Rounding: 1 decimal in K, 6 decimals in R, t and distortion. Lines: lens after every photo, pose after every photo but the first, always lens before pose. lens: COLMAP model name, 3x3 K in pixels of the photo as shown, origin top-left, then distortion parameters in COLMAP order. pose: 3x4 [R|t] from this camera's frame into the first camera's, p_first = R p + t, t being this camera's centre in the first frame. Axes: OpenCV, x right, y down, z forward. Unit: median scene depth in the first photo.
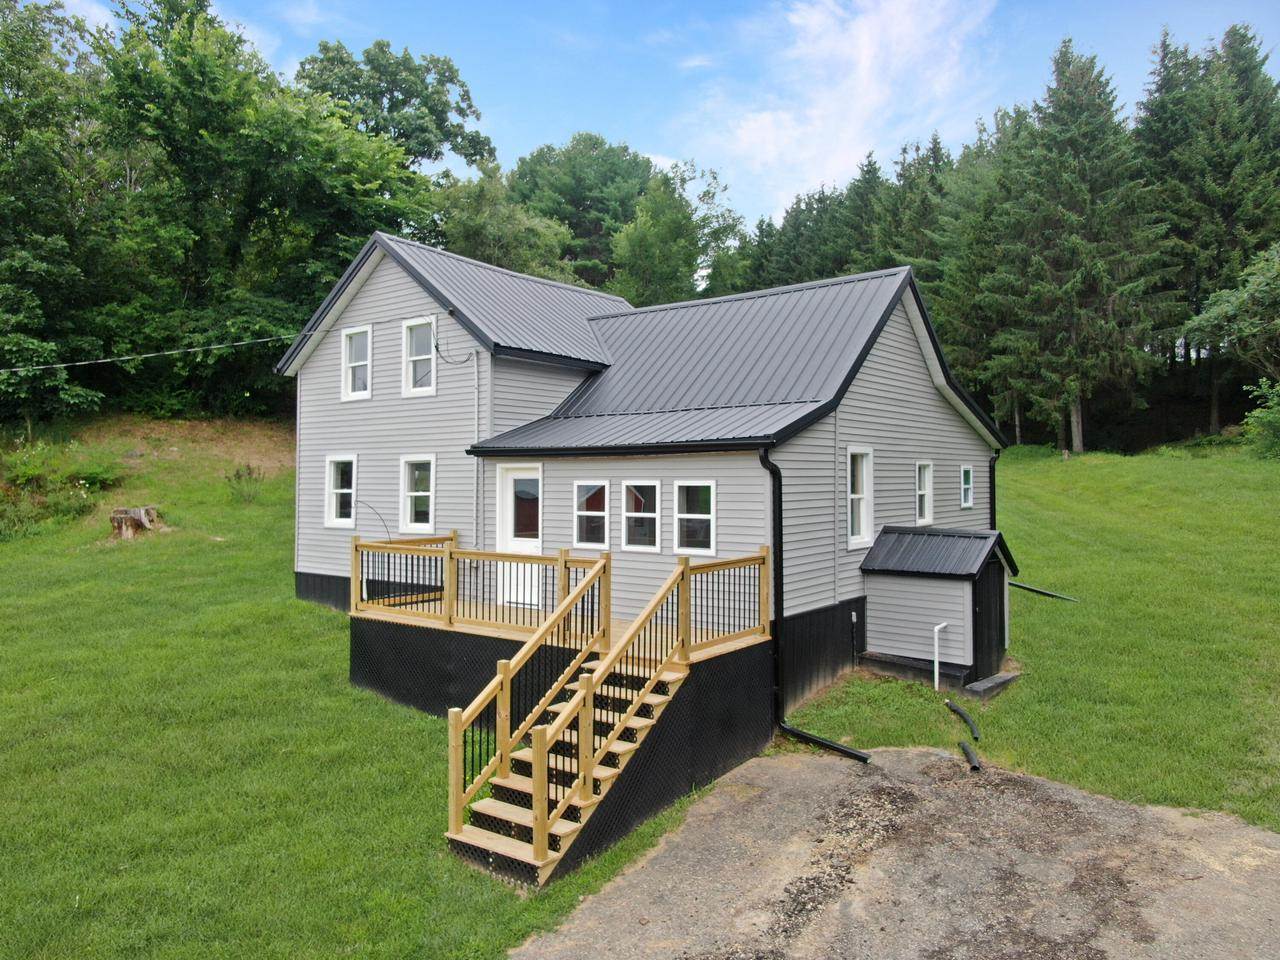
lens RADIAL K [[914.1, 0, 635.5], [0, 914.1, 478.6], [0, 0, 1]] dist [-0.017499, 0.012637]
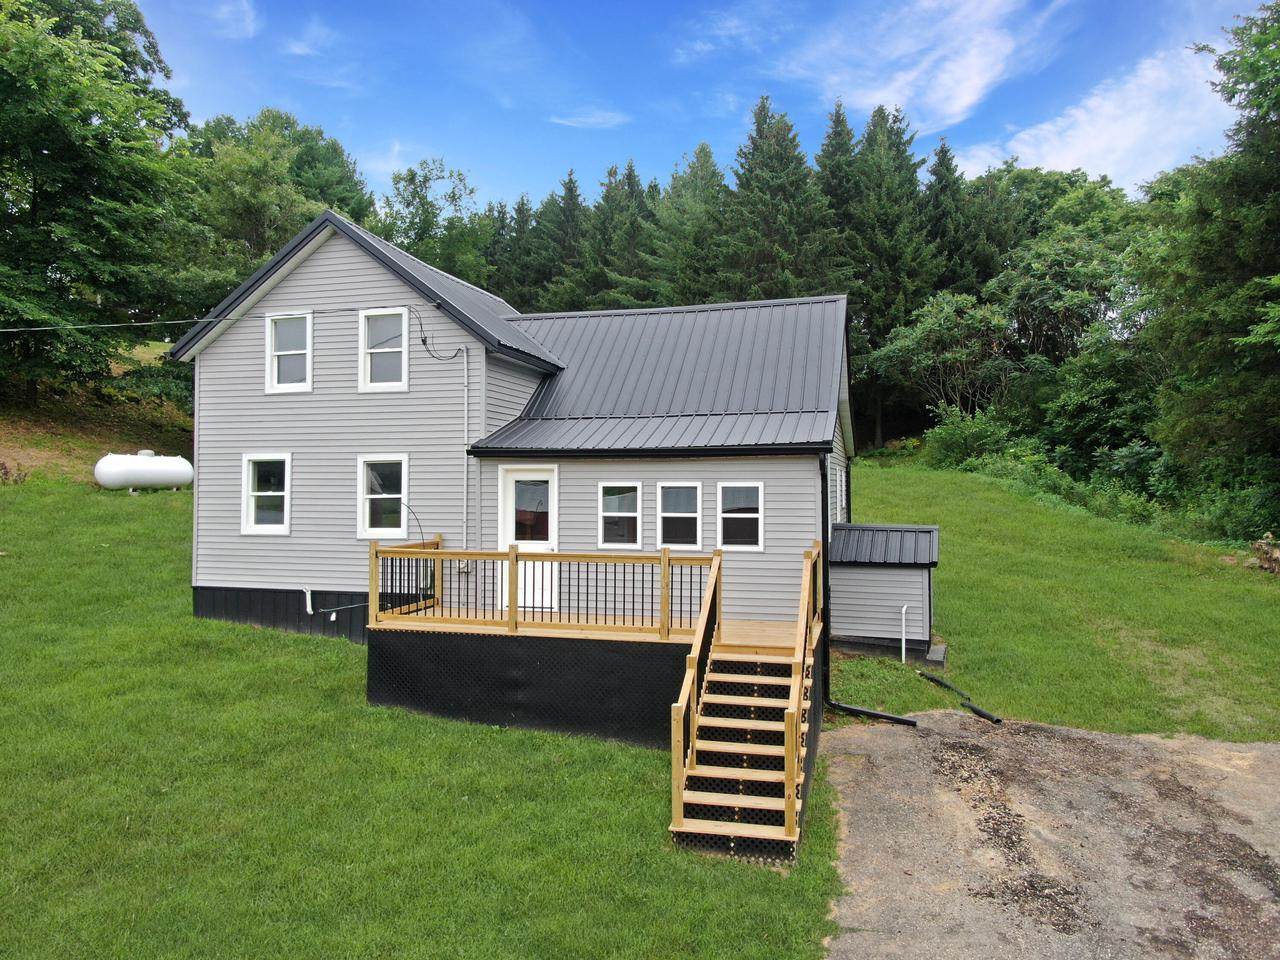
lens RADIAL K [[914.1, 0, 637.8], [0, 914.1, 478.6], [0, 0, 1]] dist [-0.017499, 0.012637]
pose [[0.926802, 0.005381, 0.375512, -0.372344], [-0.003092, 0.999973, -0.006698, 0.004664], [-0.375538, 0.005047, 0.926793, 0.042106]]
